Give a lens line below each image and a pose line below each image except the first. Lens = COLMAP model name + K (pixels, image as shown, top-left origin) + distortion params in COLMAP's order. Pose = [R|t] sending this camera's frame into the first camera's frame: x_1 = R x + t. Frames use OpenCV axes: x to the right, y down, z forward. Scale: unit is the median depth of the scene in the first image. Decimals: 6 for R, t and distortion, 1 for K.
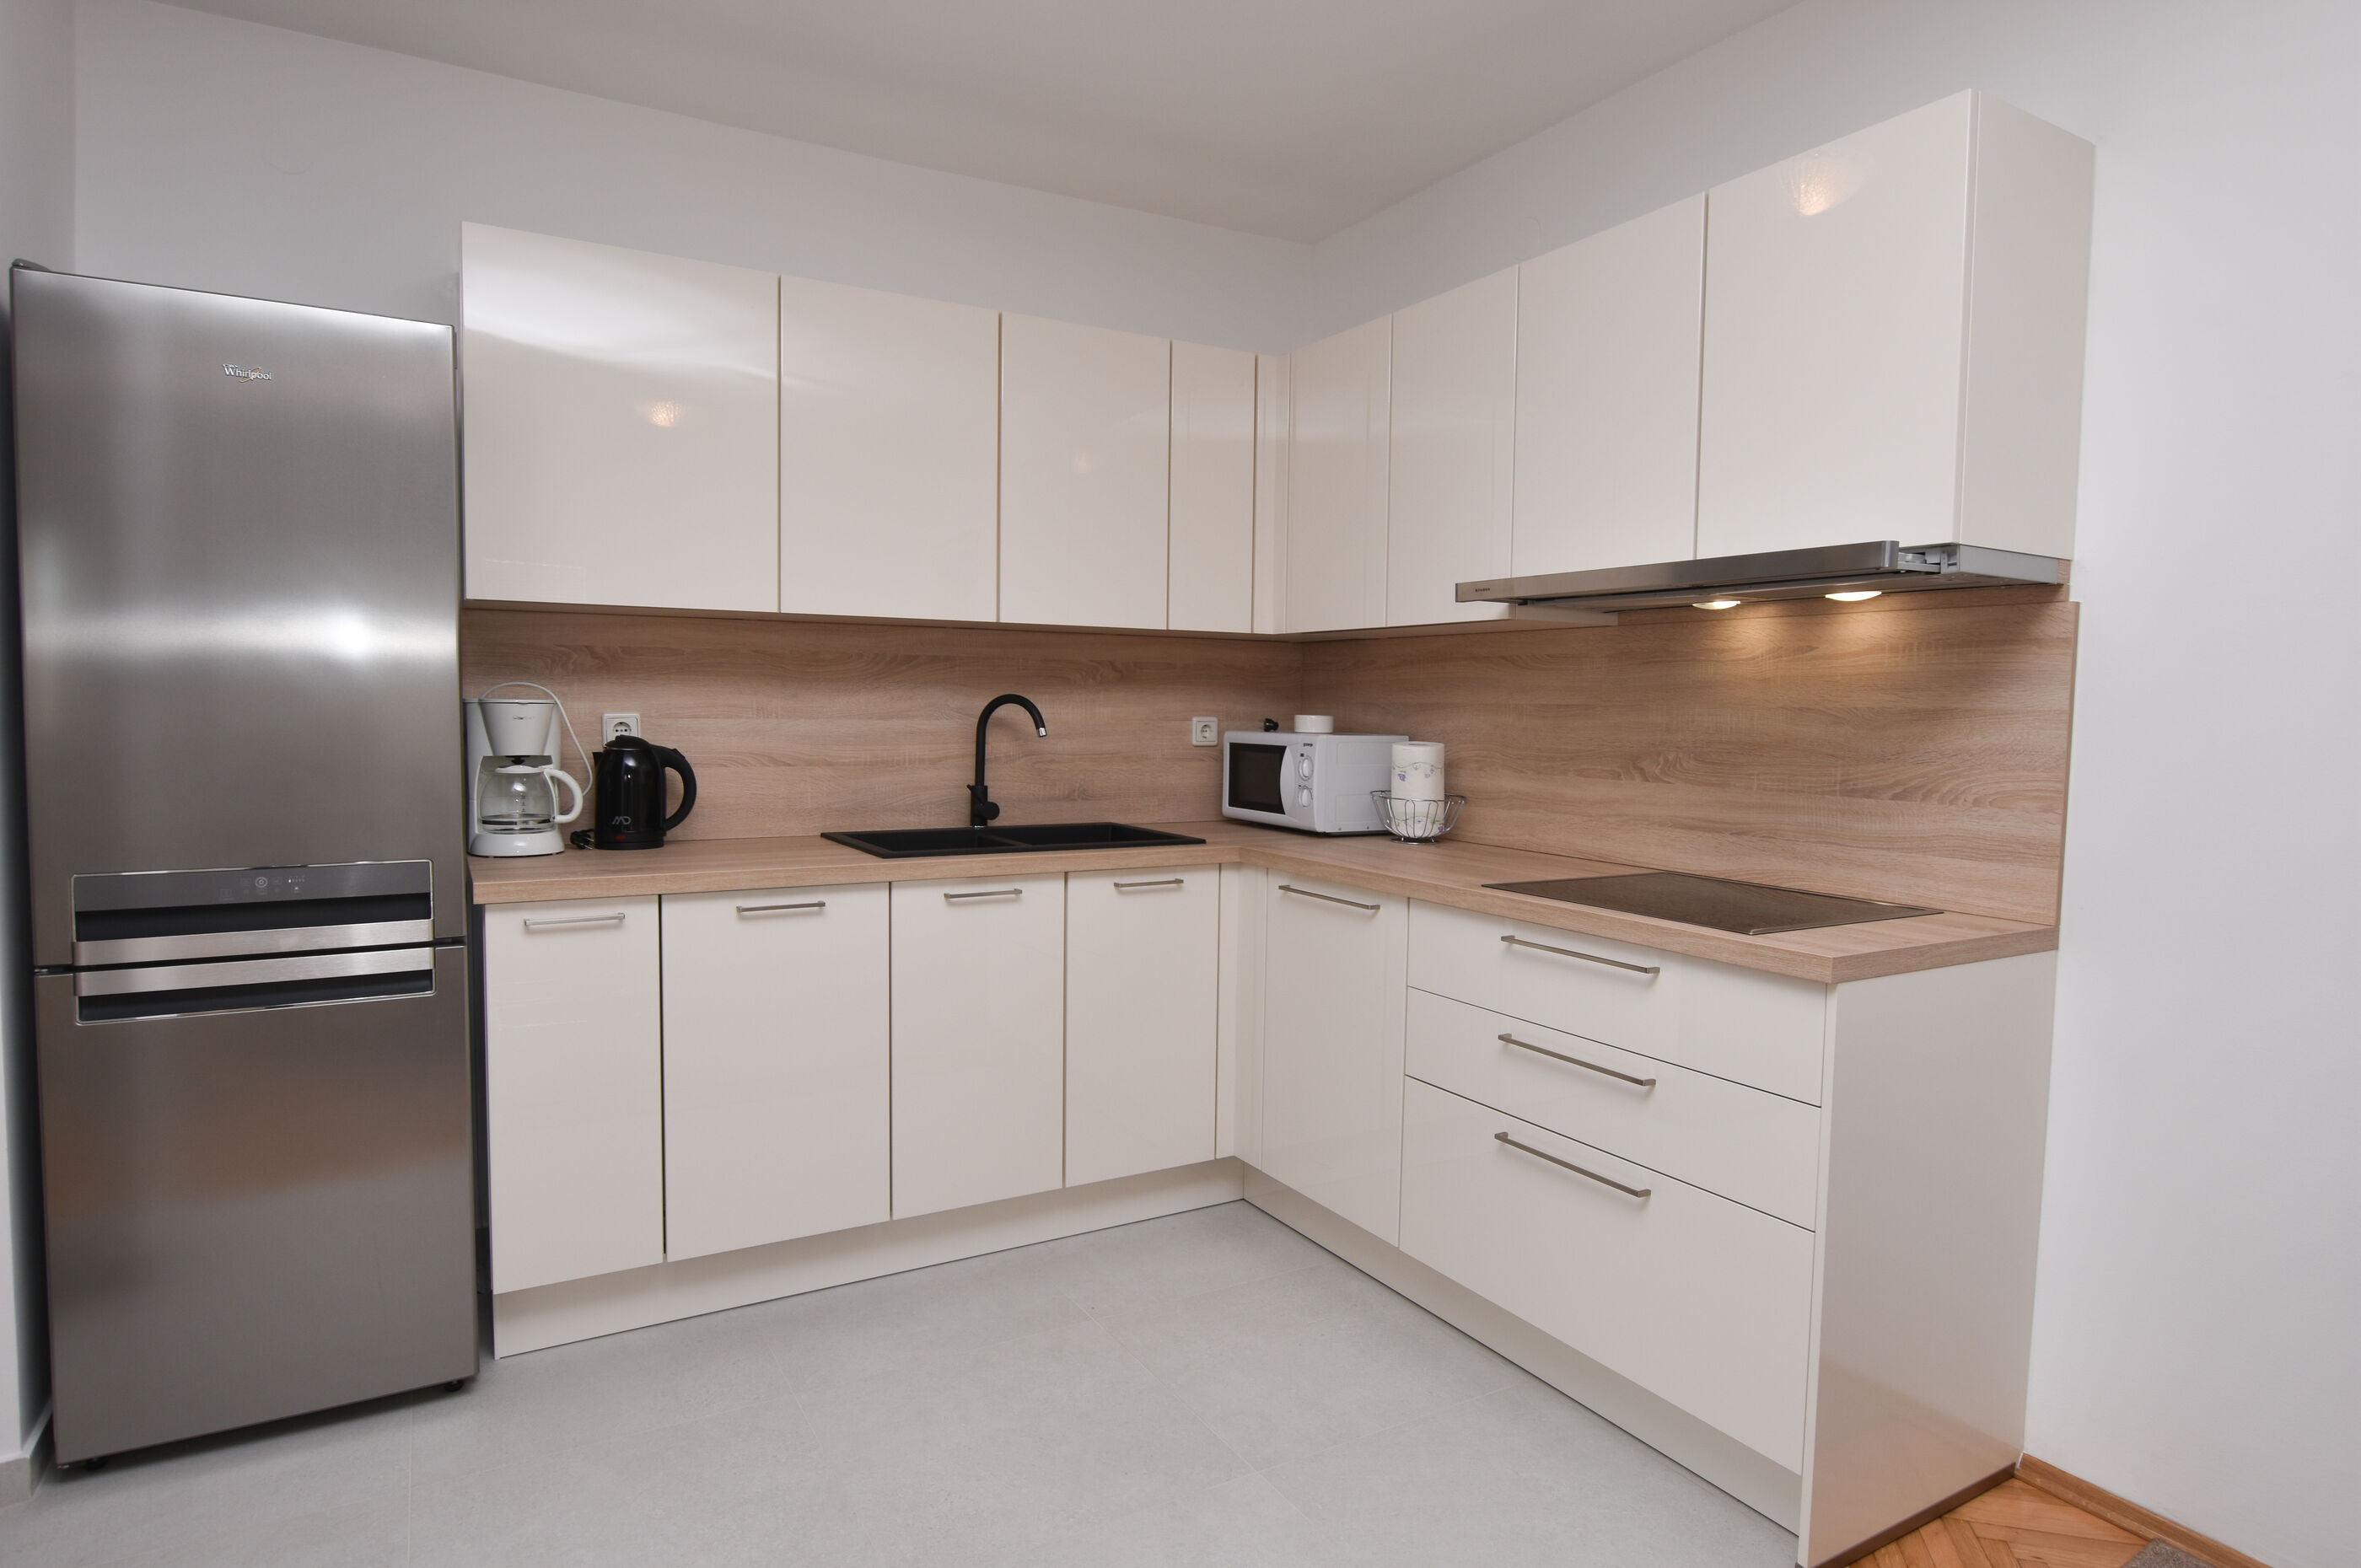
lens RADIAL K [[1296.8, 0, 1180.5], [0, 1296.8, 784.0], [0, 0, 1]] dist [-0.017798, -0.000810]
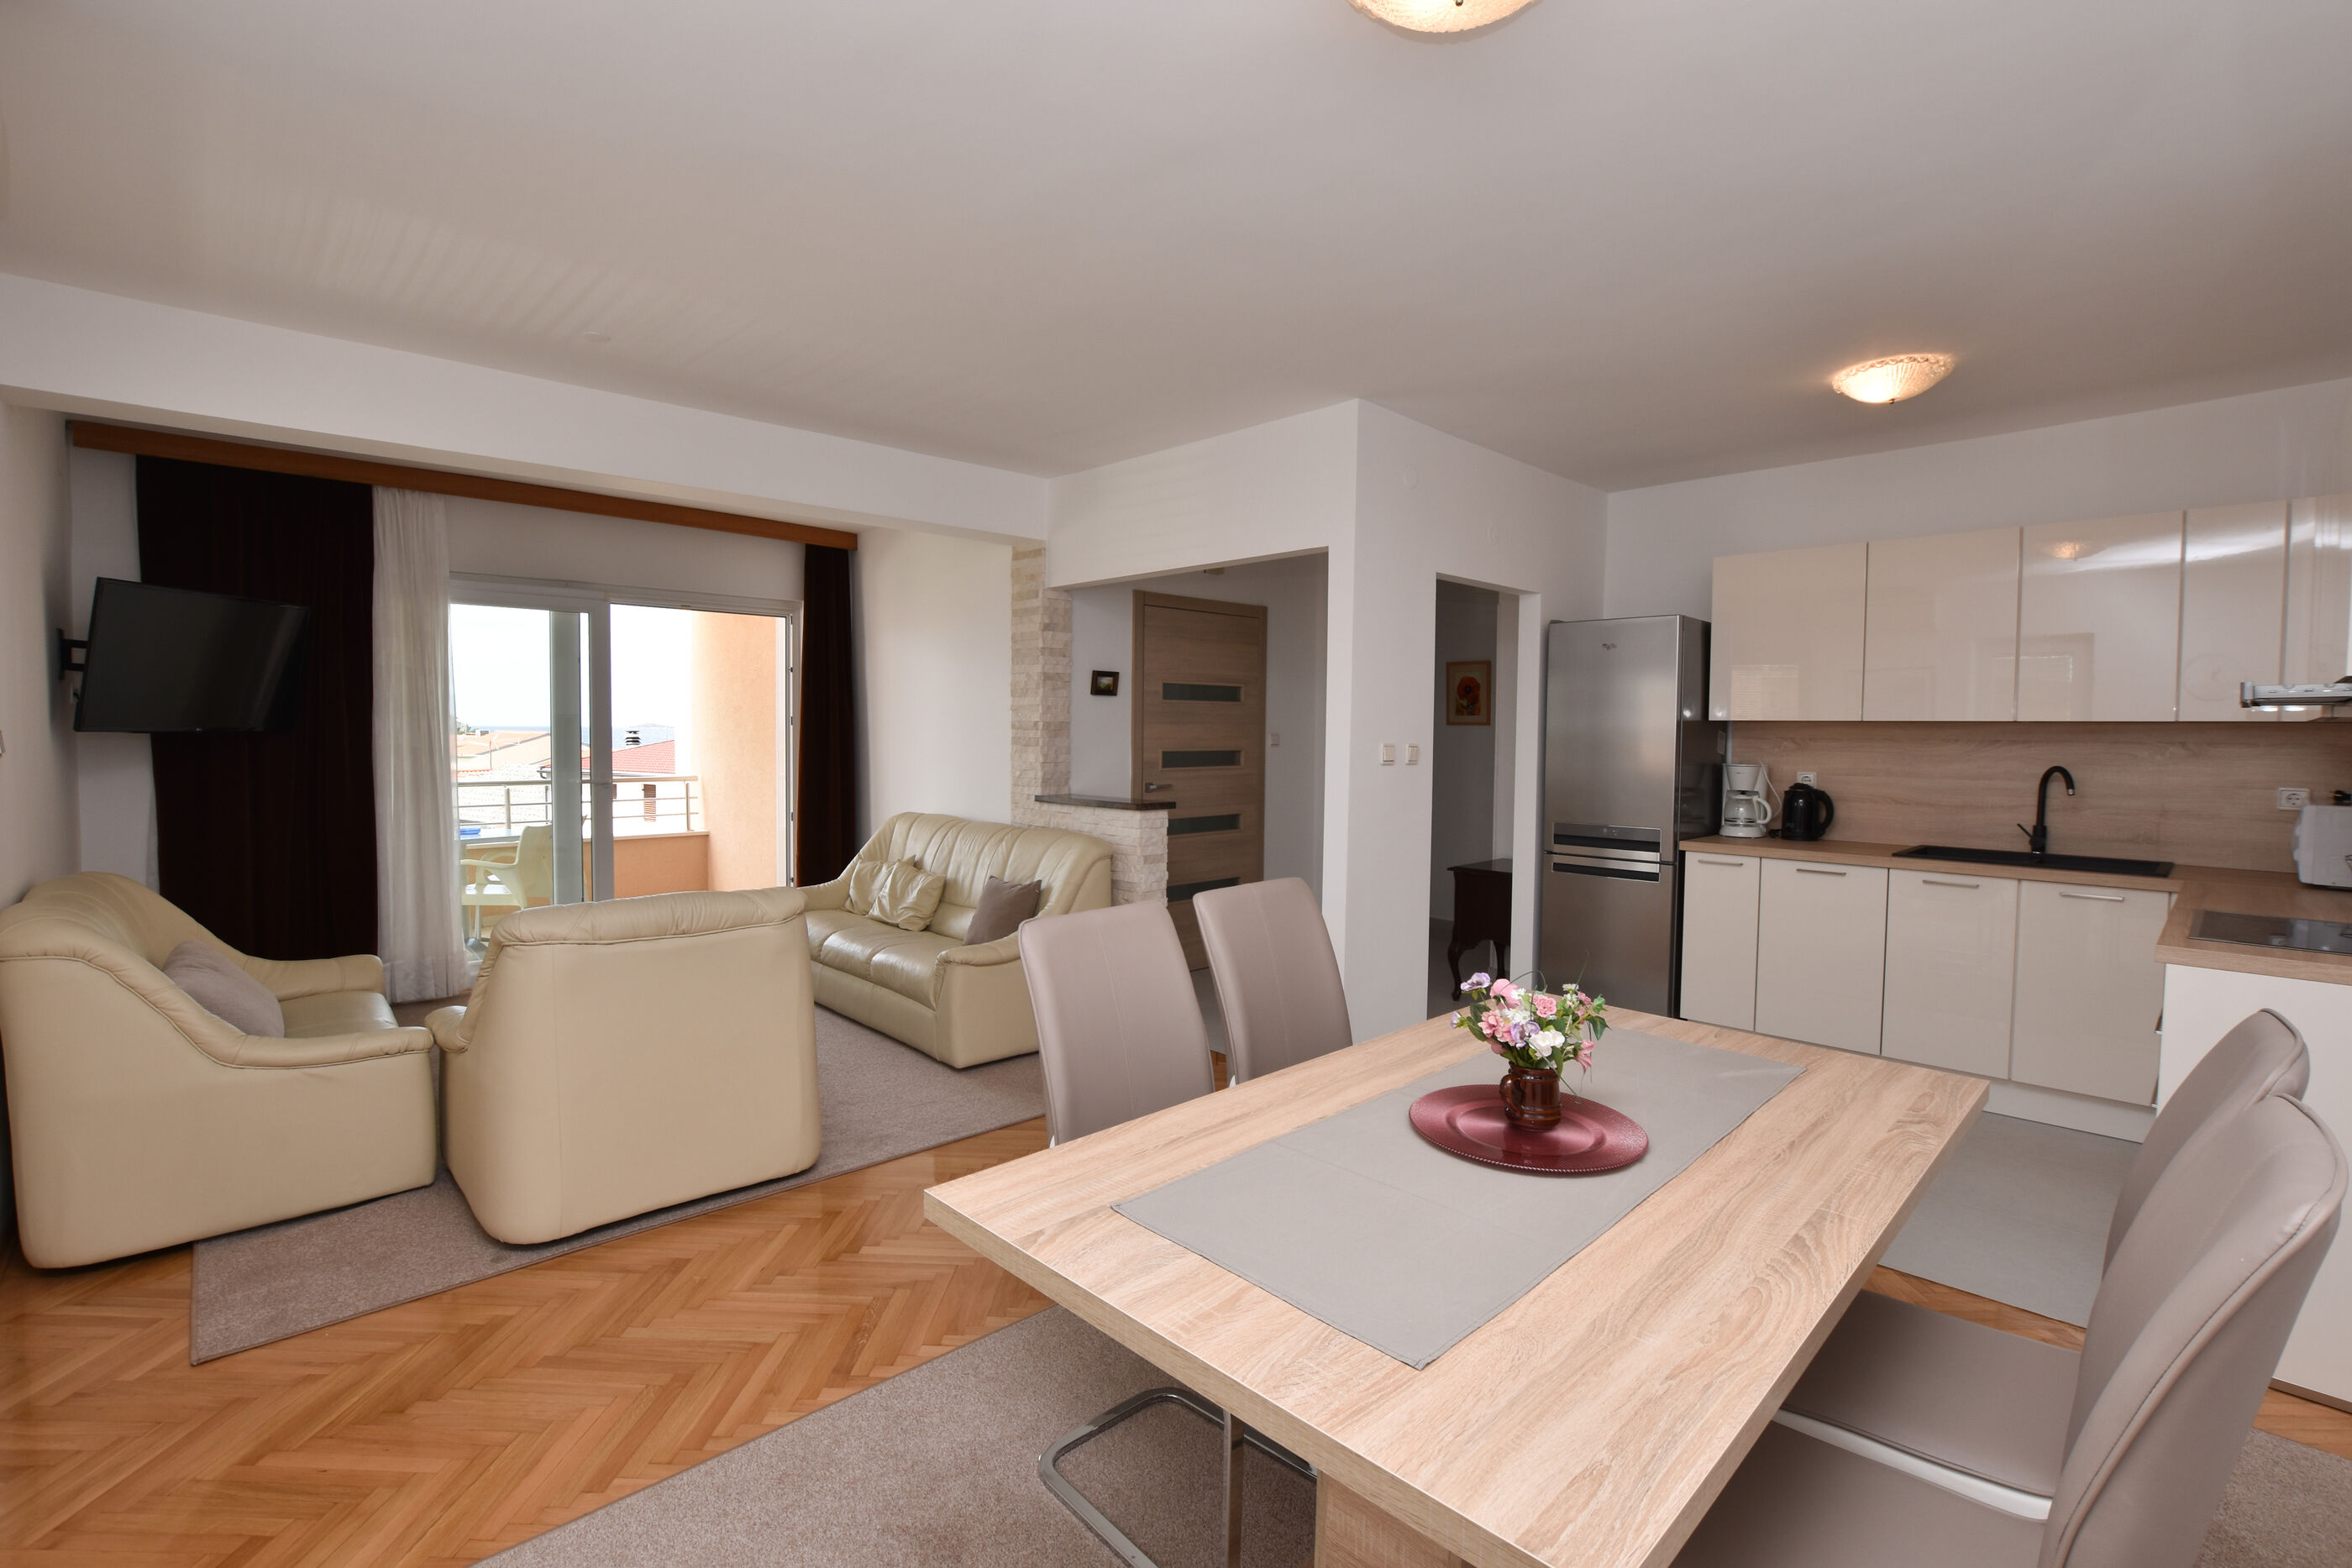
lens RADIAL K [[1057.6, 0, 1188.2], [0, 1057.6, 773.2], [0, 0, 1]] dist [-0.021943, 0.000420]
pose [[0.251317, 0.028009, -0.967499, 0.878217], [-0.067409, 0.997661, 0.011372, -0.007694], [0.965555, 0.062360, 0.252617, -0.306015]]
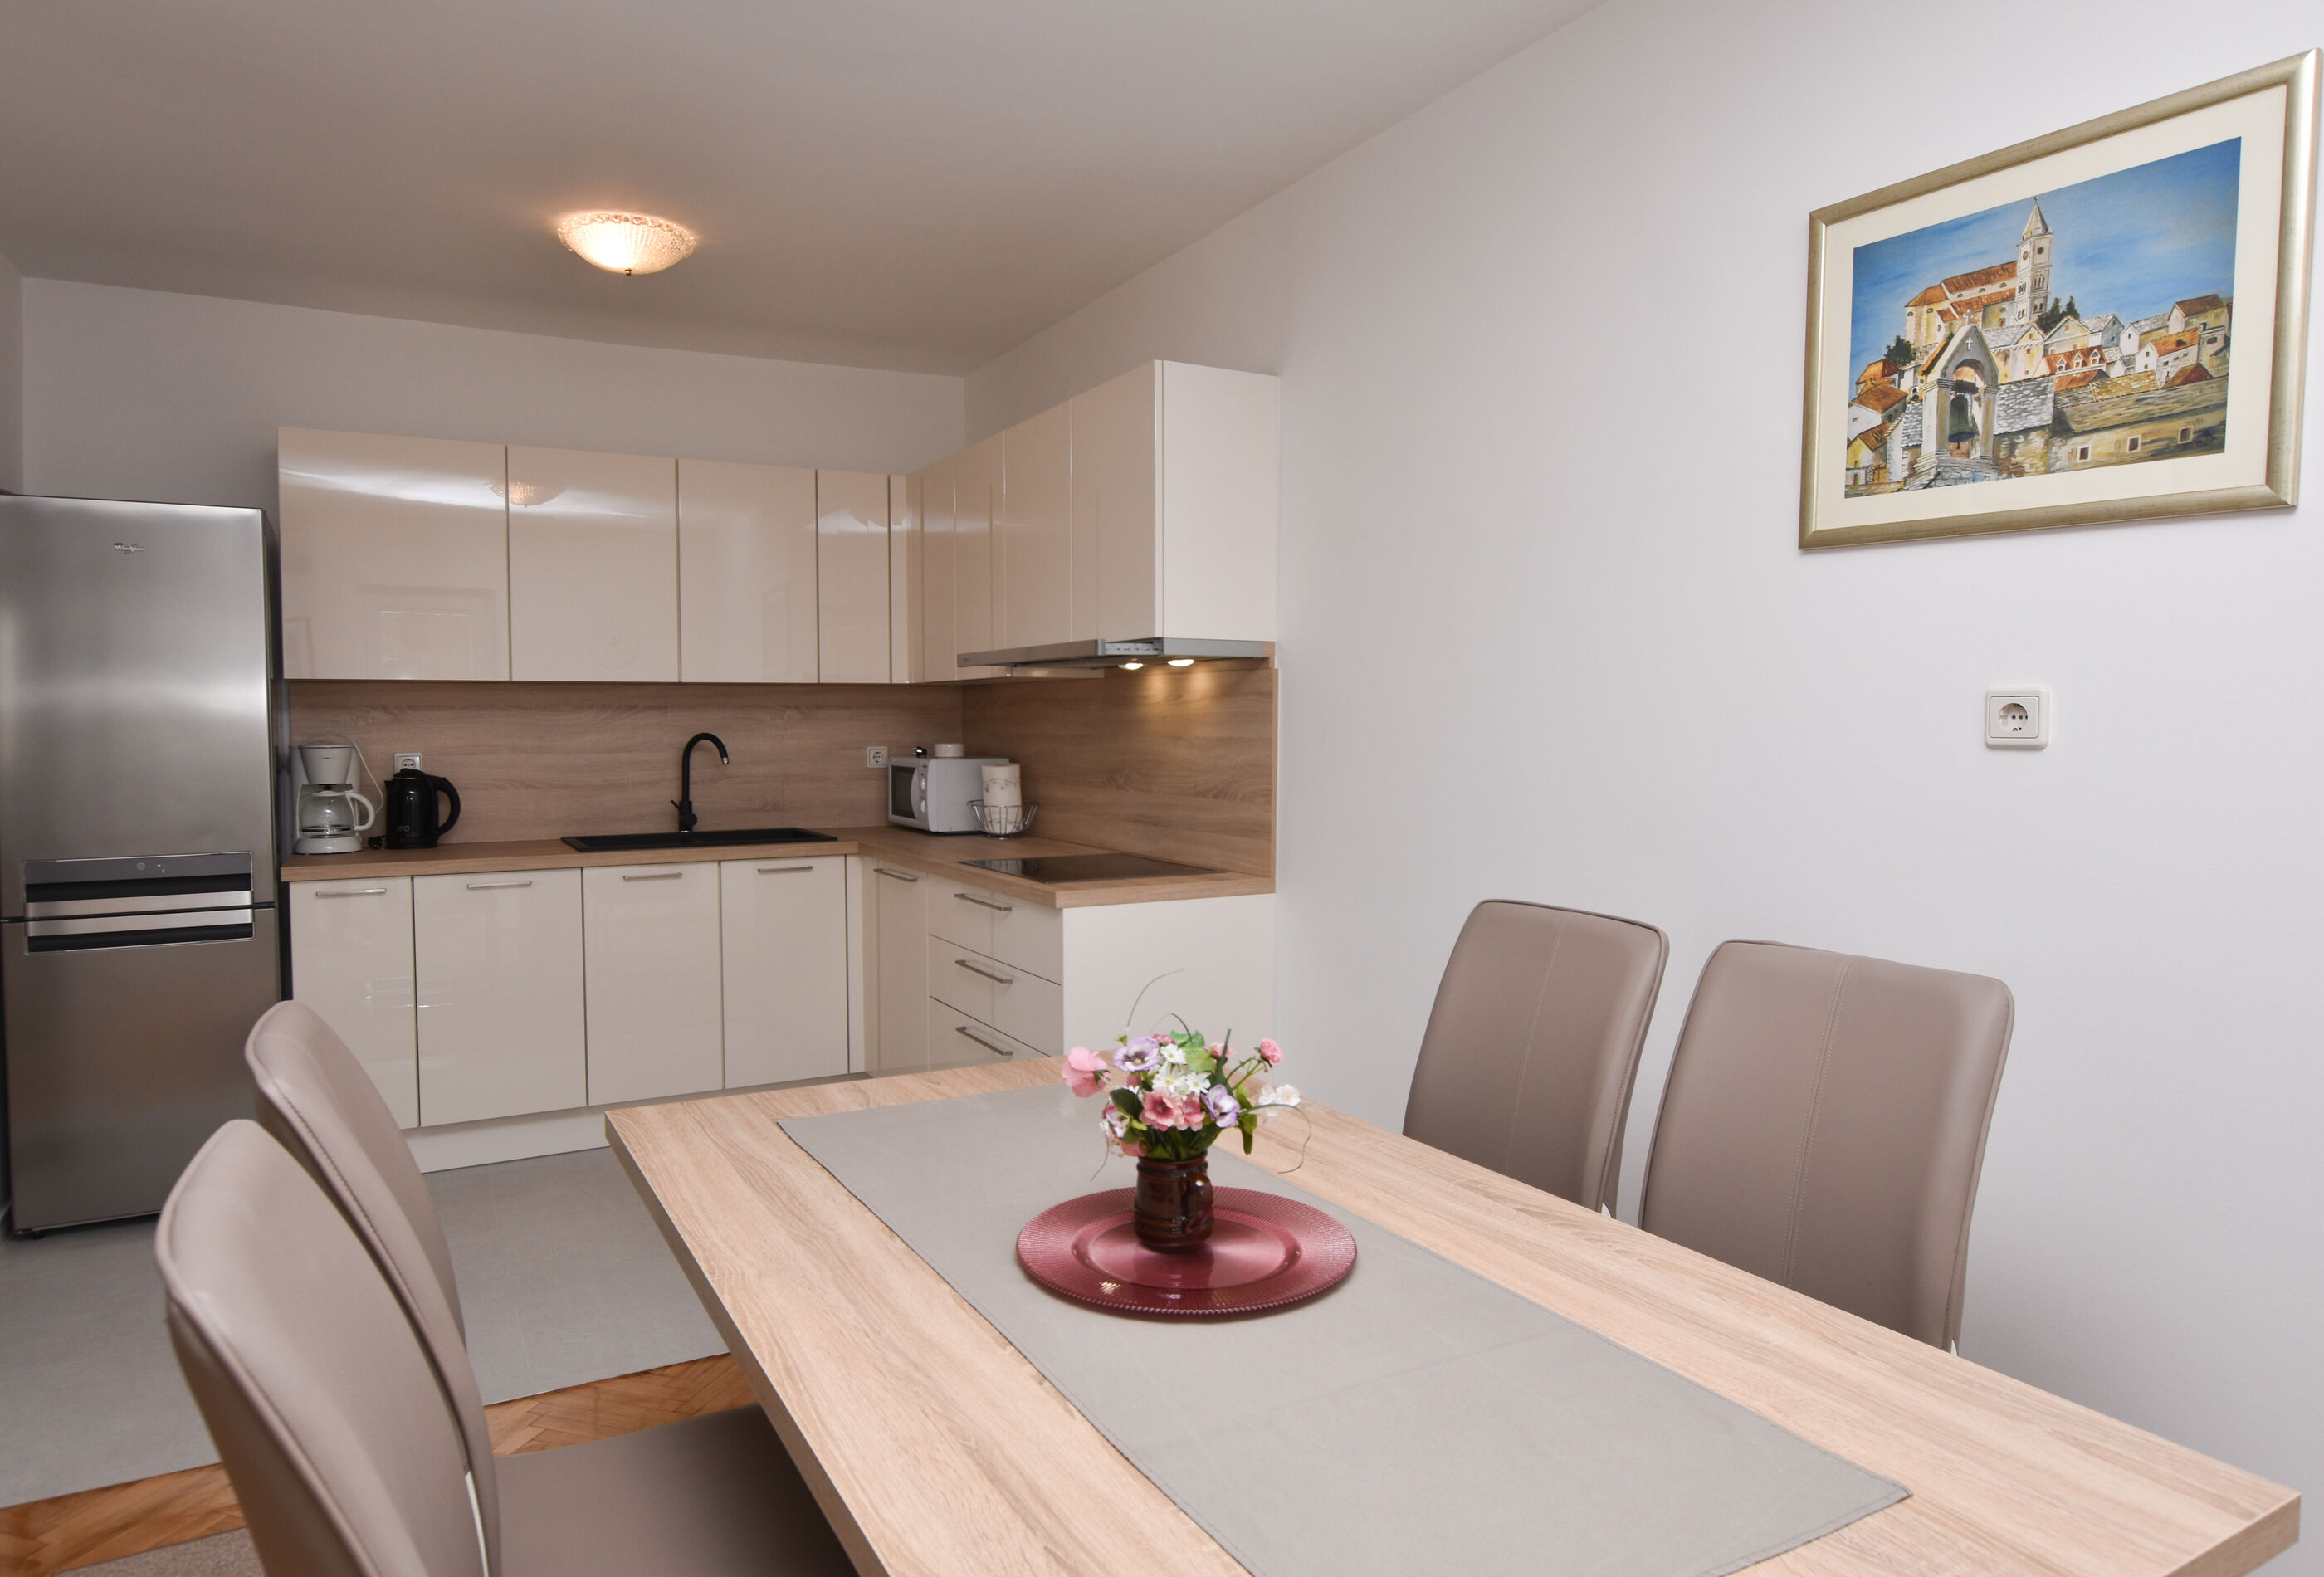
lens RADIAL K [[1386.9, 0, 1135.8], [0, 1386.9, 778.2], [0, 0, 1]] dist [-0.013161, 0.001612]
pose [[0.999435, -0.016272, -0.029419, 0.402575], [0.015696, 0.999683, -0.019697, 0.014937], [0.029730, 0.019224, 0.999373, -0.475255]]
